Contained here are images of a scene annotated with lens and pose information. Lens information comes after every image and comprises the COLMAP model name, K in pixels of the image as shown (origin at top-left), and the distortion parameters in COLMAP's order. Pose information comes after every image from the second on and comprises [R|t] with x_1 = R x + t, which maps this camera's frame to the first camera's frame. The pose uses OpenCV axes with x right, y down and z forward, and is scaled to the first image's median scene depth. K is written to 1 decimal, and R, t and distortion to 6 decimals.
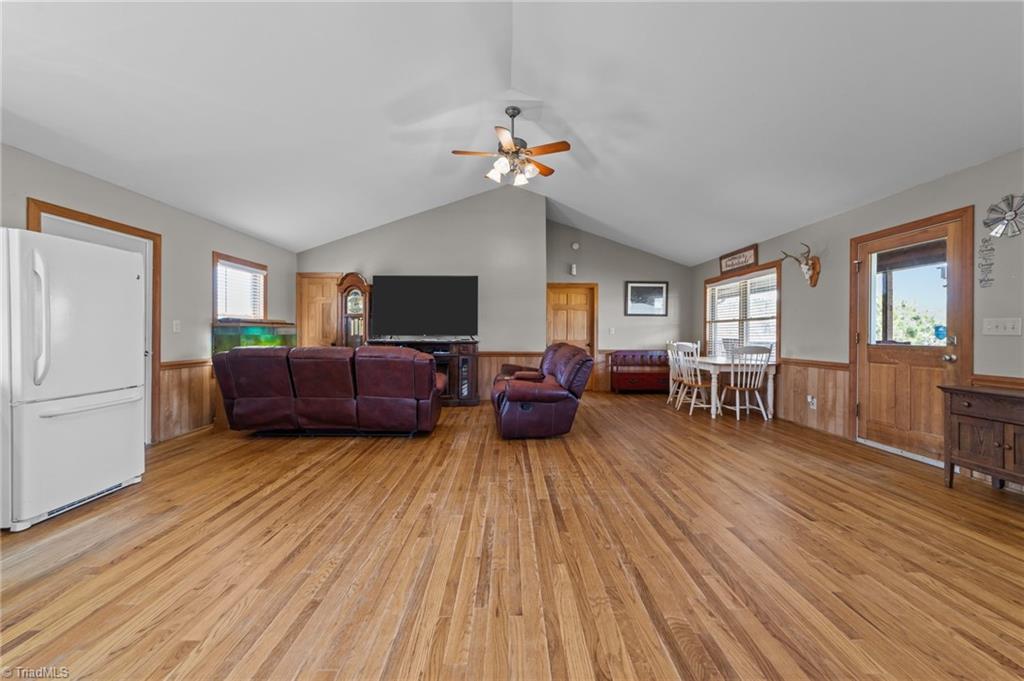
lens RADIAL K [[397.6, 0, 507.2], [0, 397.6, 334.5], [0, 0, 1]] dist [-0.009646, 0.003401]
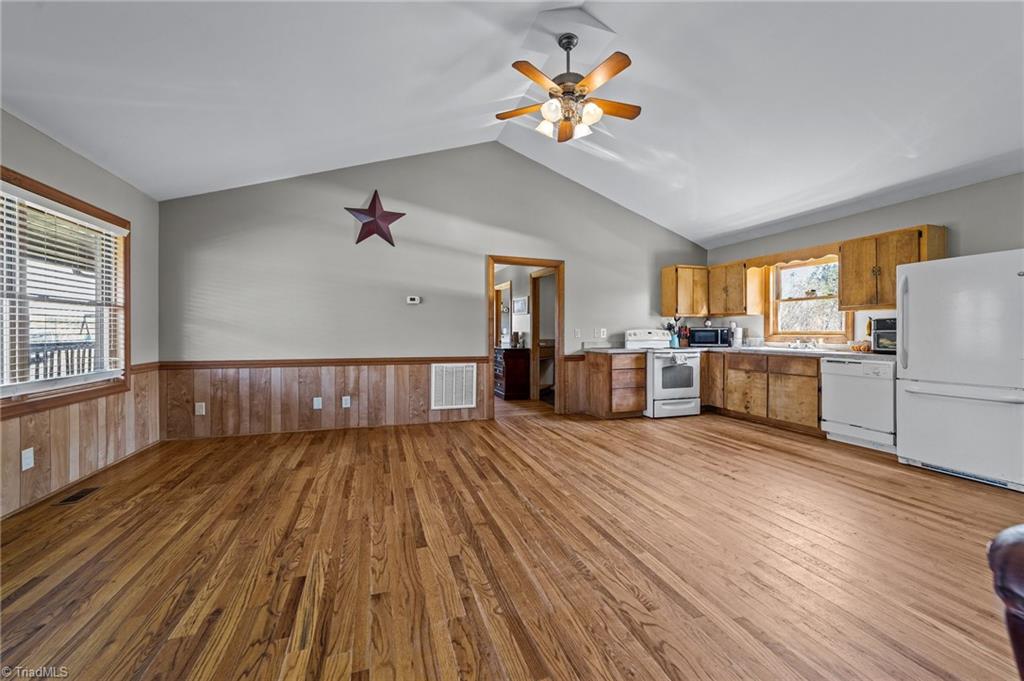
lens RADIAL K [[397.6, 0, 506.3], [0, 397.6, 333.0], [0, 0, 1]] dist [-0.009646, 0.003401]
pose [[-0.949613, -0.003325, -0.313407, 0.662434], [-0.004594, 0.999984, 0.003312, -0.001033], [0.313391, 0.004585, -0.949613, 1.901653]]
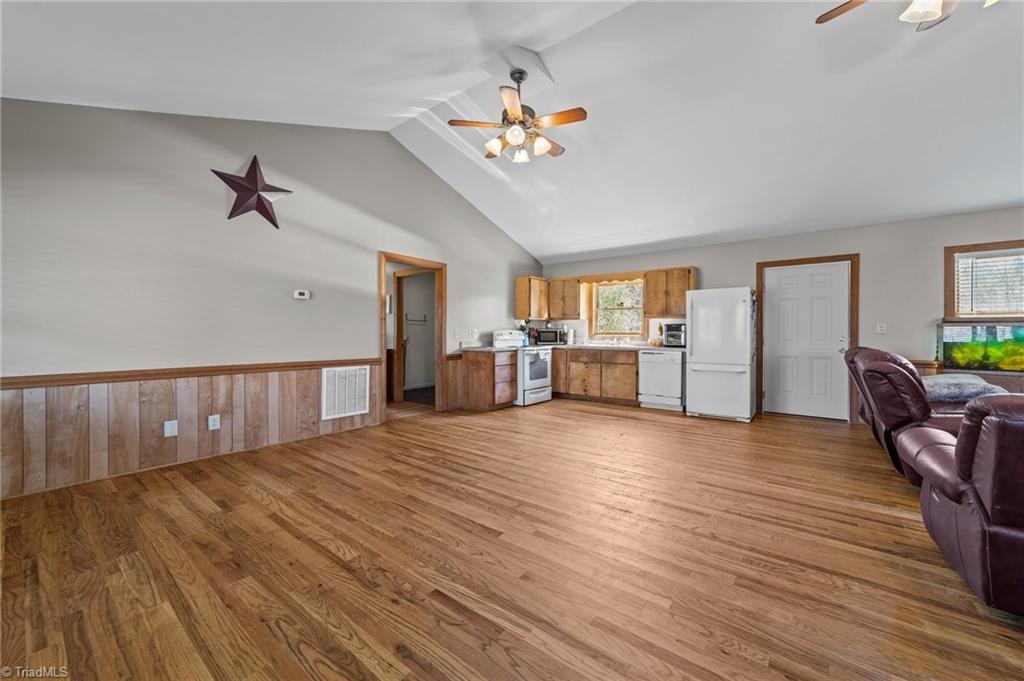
lens RADIAL K [[397.6, 0, 509.3], [0, 397.6, 337.1], [0, 0, 1]] dist [-0.009646, 0.003401]
pose [[-0.624896, 0.004044, -0.780698, 1.291237], [-0.007062, 0.999916, 0.010832, -0.000716], [0.780676, 0.012282, -0.624815, 1.603515]]
